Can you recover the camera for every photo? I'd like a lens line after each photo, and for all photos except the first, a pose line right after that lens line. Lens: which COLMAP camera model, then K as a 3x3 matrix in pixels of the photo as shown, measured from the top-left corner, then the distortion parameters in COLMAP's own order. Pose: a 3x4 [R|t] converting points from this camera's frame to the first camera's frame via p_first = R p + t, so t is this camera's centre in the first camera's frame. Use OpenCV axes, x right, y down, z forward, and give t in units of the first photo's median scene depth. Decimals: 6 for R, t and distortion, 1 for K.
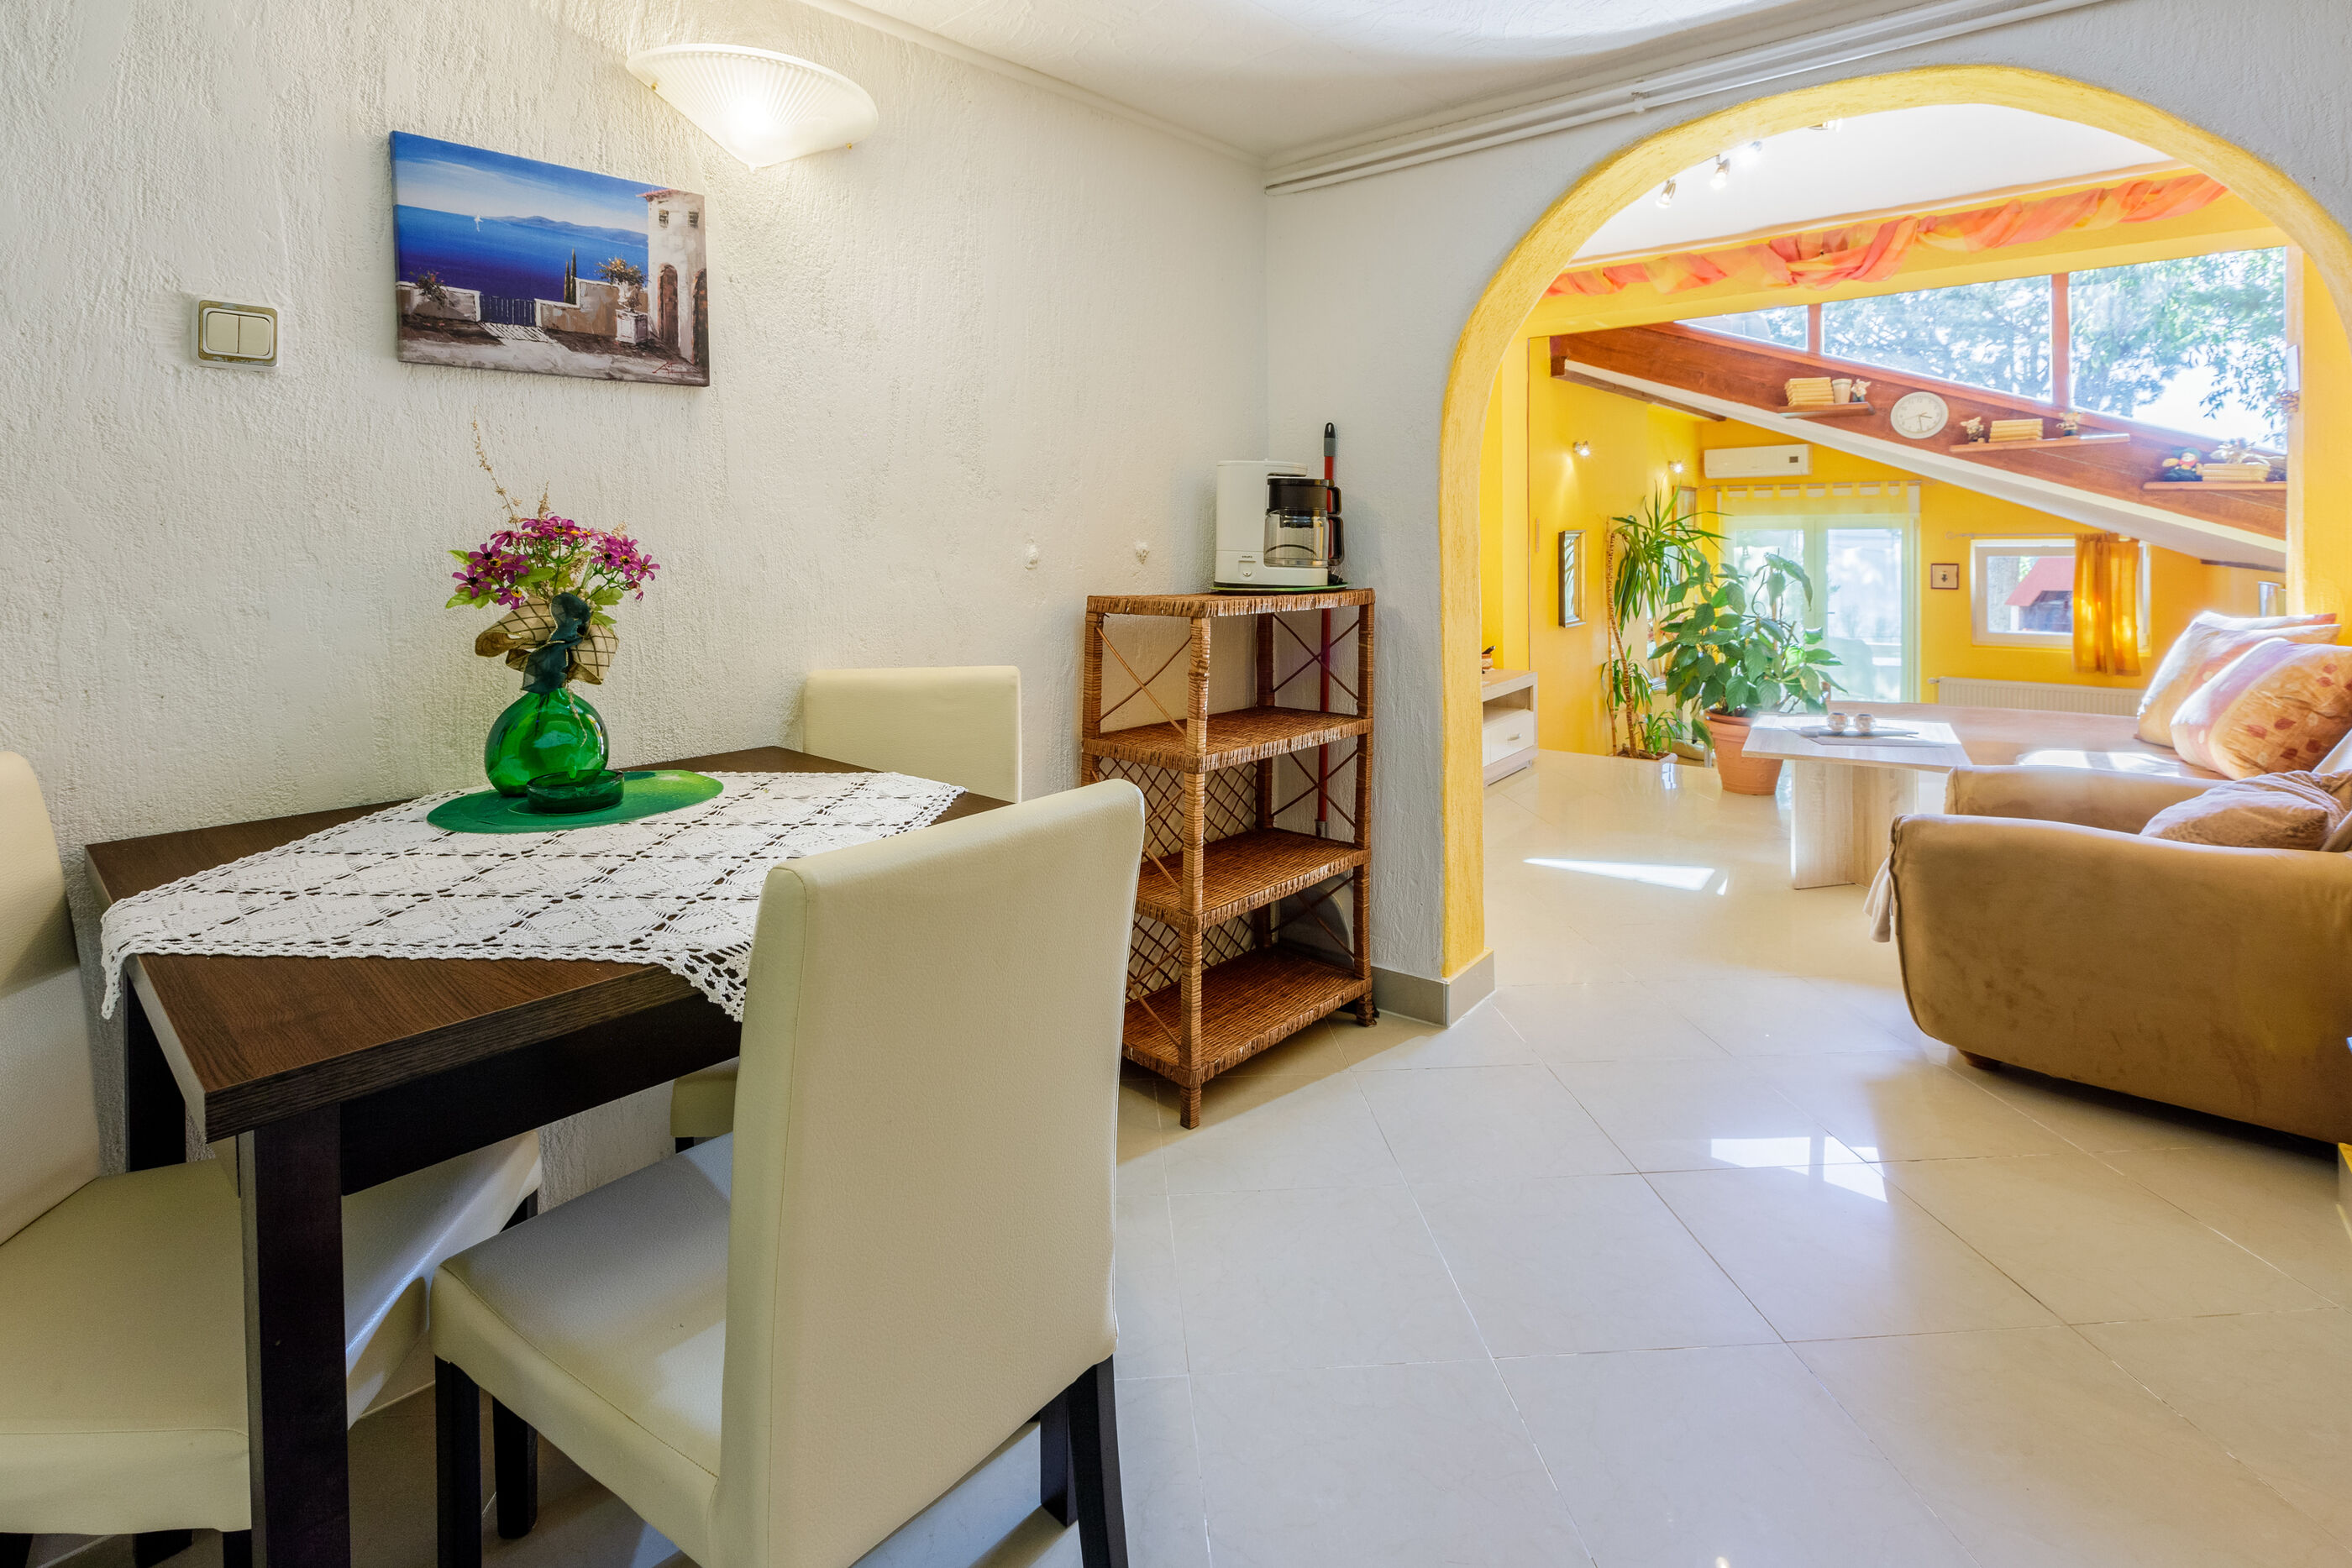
lens RADIAL K [[1118.5, 0, 1102.2], [0, 1118.5, 559.3], [0, 0, 1]] dist [-0.004608, 0.001066]
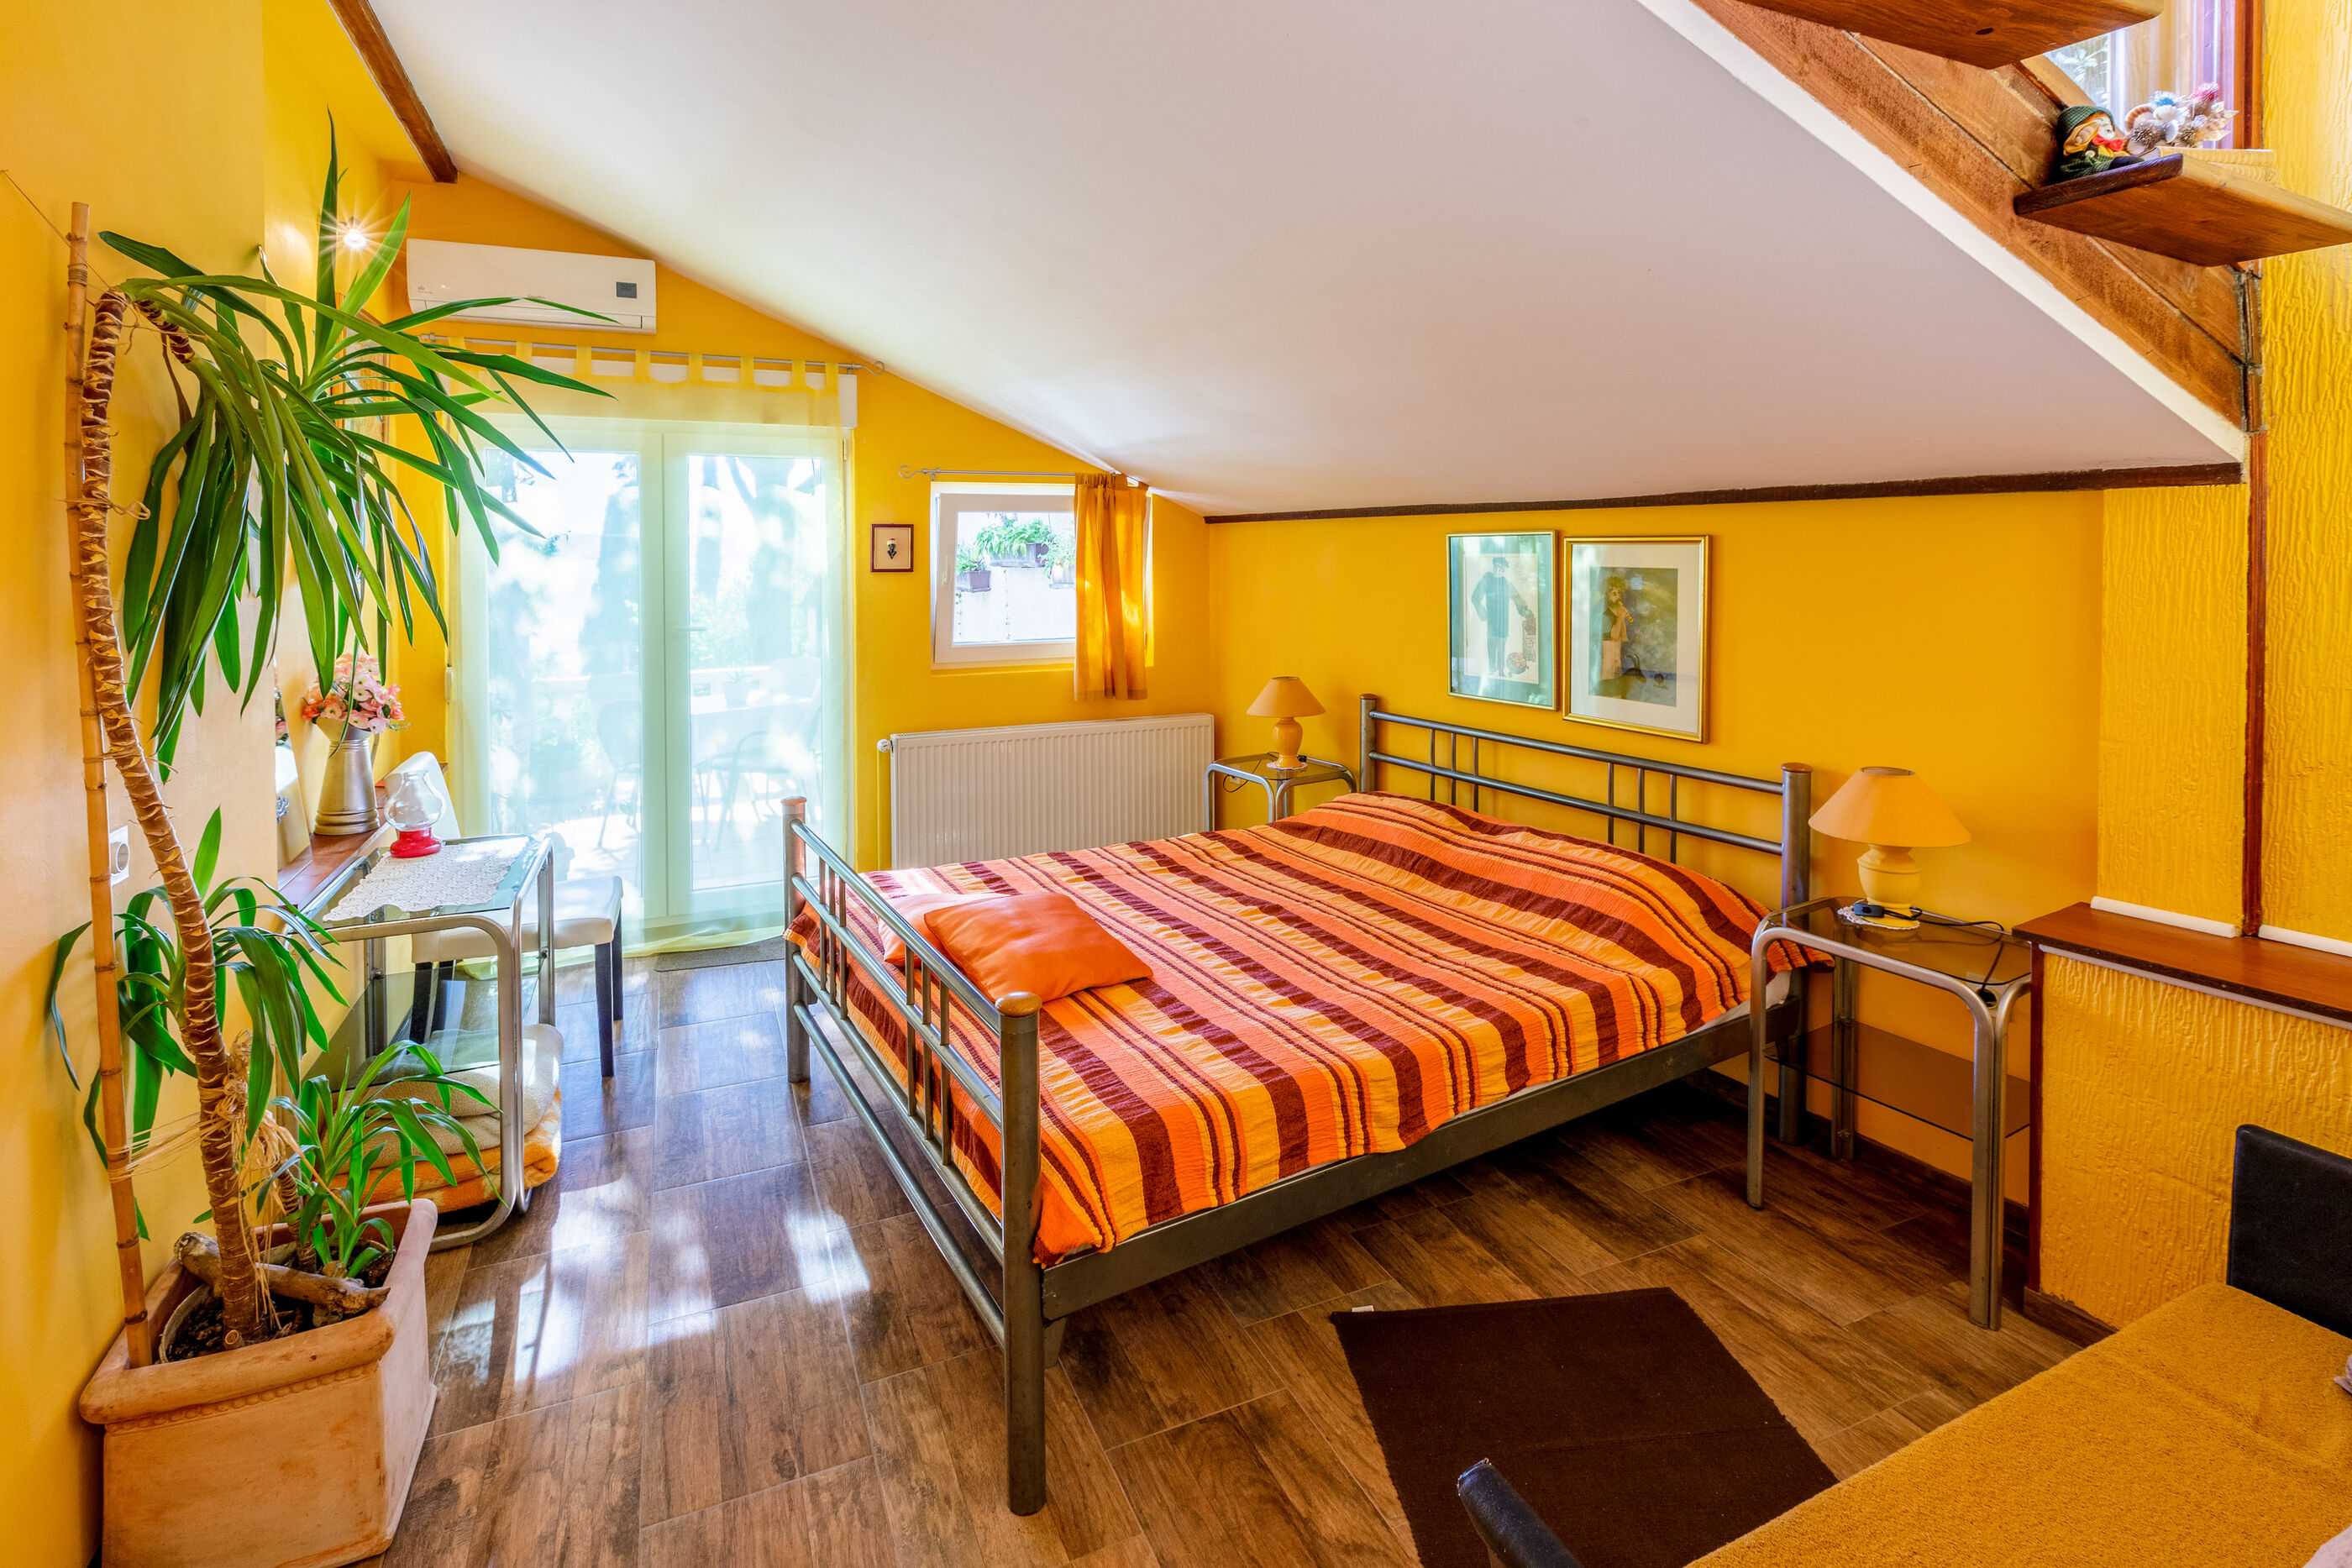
lens RADIAL K [[1145.3, 0, 1220.5], [0, 1145.3, 560.3], [0, 0, 1]] dist [0.010803, -0.002192]
pose [[0.370548, -0.001929, 0.928811, 0.506800], [0.015548, 0.999871, -0.004127, 0.045141], [-0.928683, 0.015970, 0.370530, 1.107837]]
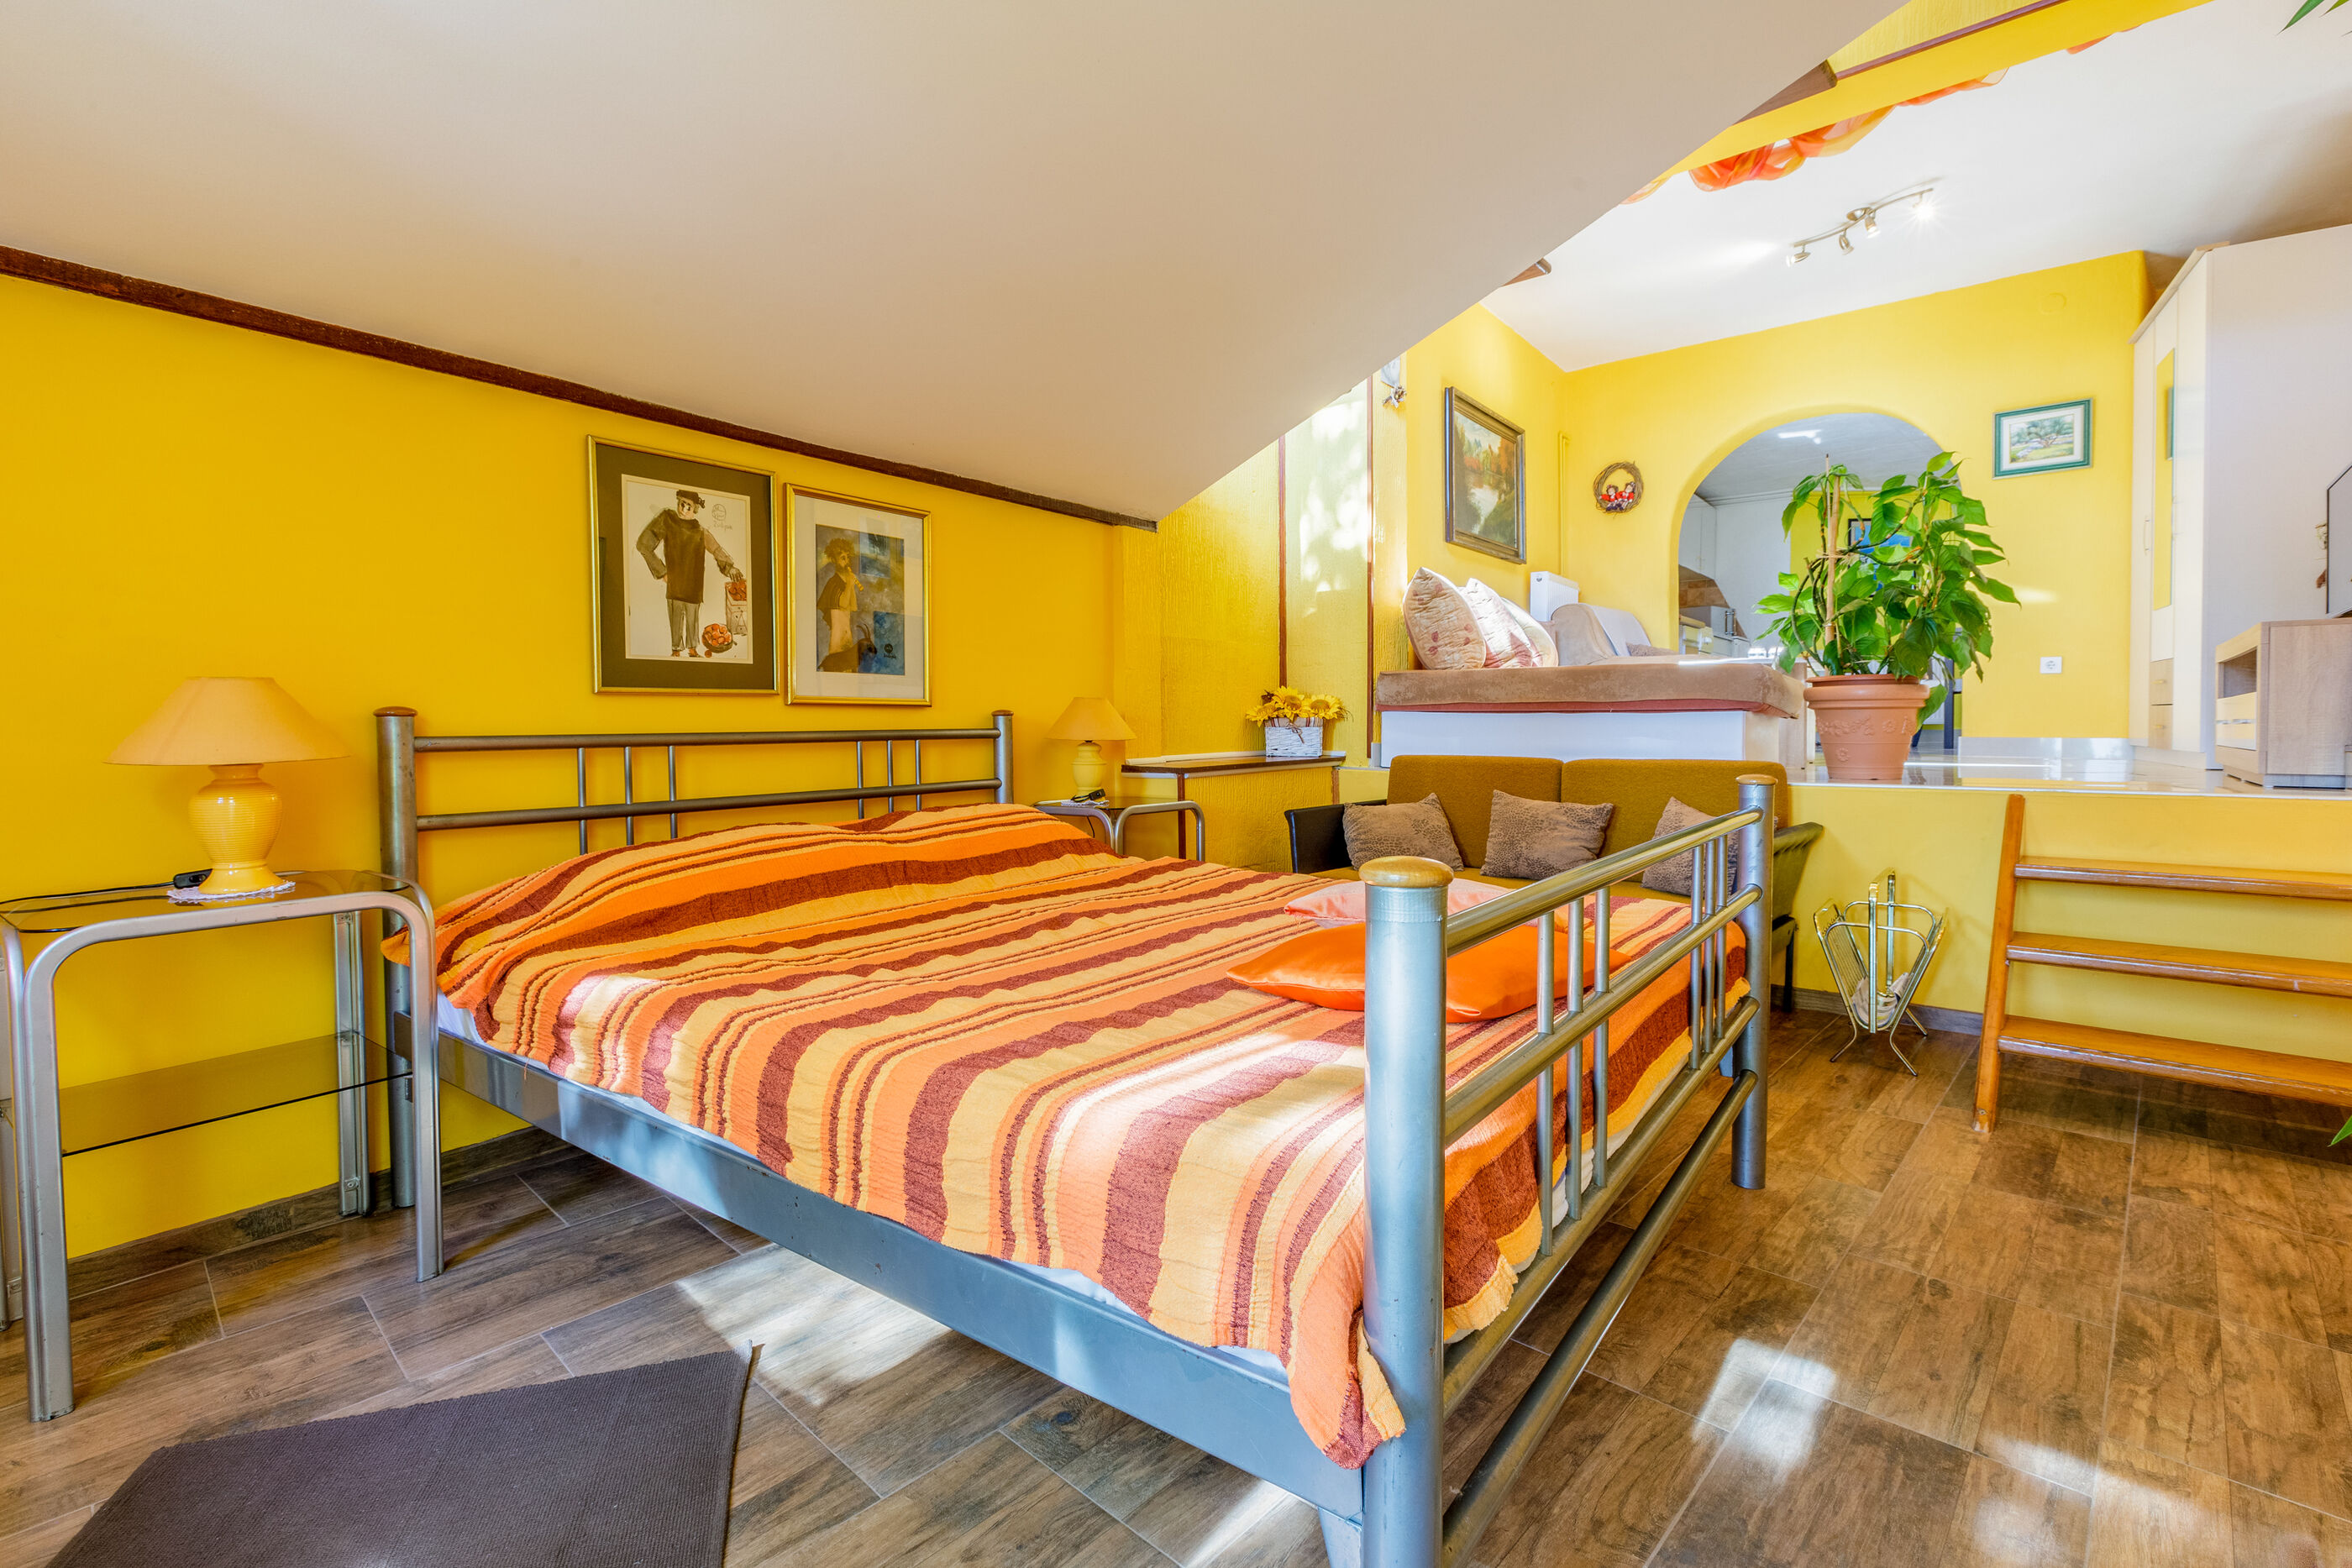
lens RADIAL K [[1118.5, 0, 1103.6], [0, 1118.5, 755.6], [0, 0, 1]] dist [-0.004608, 0.001066]
pose [[-0.999808, 0.011954, 0.015505, 1.114328], [0.012601, 0.999026, 0.042295, 0.155910], [-0.014985, 0.042482, -0.998985, 1.796173]]
